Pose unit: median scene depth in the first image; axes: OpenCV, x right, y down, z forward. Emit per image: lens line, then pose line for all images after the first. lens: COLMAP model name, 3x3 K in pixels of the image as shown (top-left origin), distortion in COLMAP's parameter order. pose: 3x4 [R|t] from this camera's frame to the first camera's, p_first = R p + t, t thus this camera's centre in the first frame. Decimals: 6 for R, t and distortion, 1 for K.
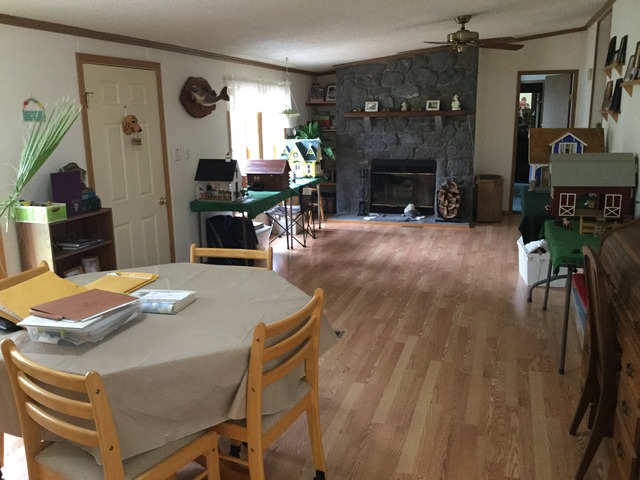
lens RADIAL K [[577.1, 0, 319.1], [0, 577.1, 240.5], [0, 0, 1]] dist [-0.003738, -0.023055]
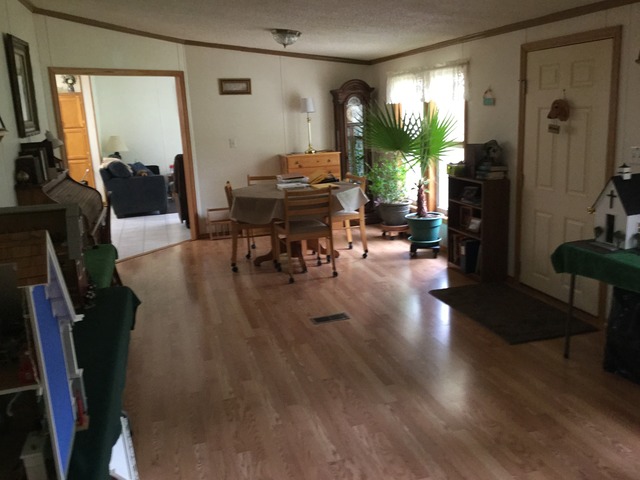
lens RADIAL K [[577.1, 0, 319.1], [0, 577.1, 240.8], [0, 0, 1]] dist [-0.003738, -0.023055]
pose [[-0.832695, 0.181297, -0.523211, 0.434243], [-0.054930, 0.913177, 0.403845, -0.313986], [0.551000, 0.365020, -0.750439, 1.355239]]
